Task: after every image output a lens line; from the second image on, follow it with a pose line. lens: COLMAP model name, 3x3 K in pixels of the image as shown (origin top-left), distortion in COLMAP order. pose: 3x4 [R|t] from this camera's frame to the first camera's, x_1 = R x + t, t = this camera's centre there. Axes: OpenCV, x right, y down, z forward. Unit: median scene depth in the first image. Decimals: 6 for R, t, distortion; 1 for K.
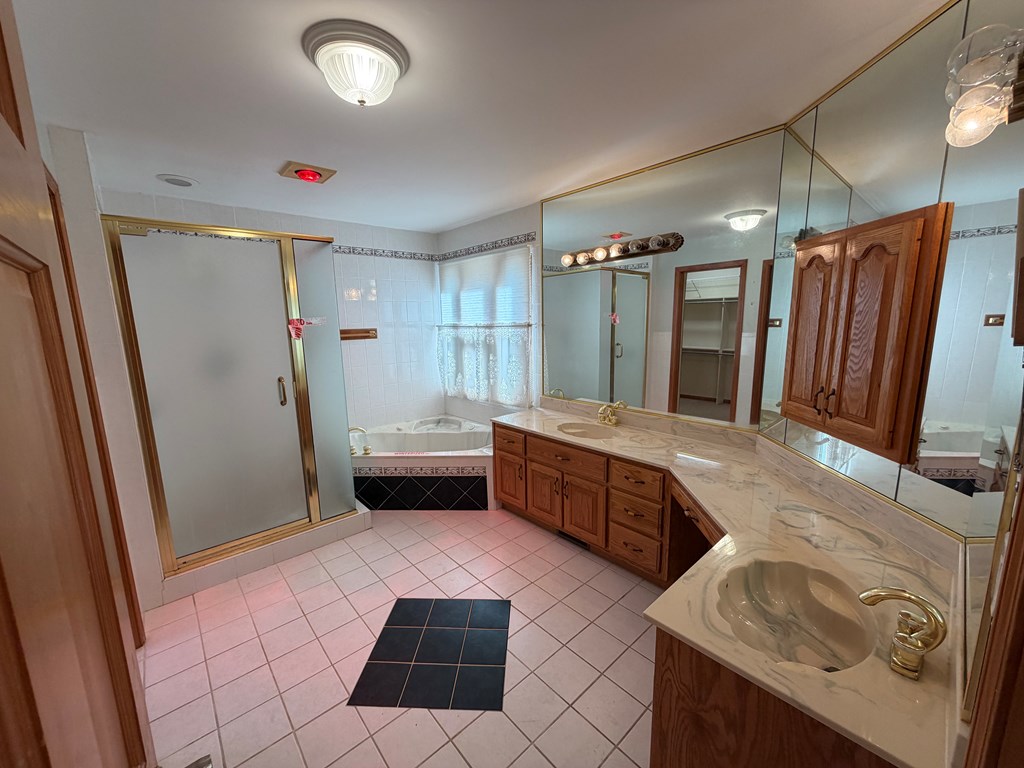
lens RADIAL K [[405.9, 0, 514.5], [0, 405.9, 383.5], [0, 0, 1]] dist [-0.003409, 0.001005]
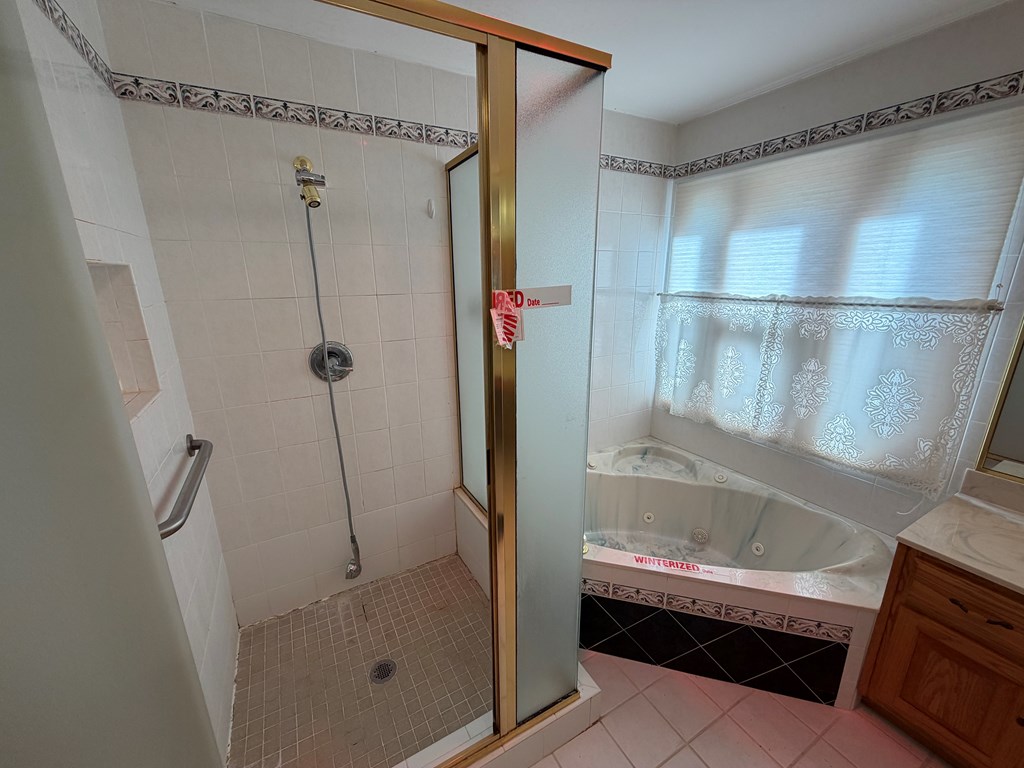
lens RADIAL K [[405.9, 0, 509.2], [0, 405.9, 380.7], [0, 0, 1]] dist [-0.003409, 0.001005]
pose [[0.973949, 0.068345, -0.216225, -0.300917], [-0.046764, 0.993540, 0.103400, -0.077906], [0.221895, -0.090595, 0.970853, 0.422709]]
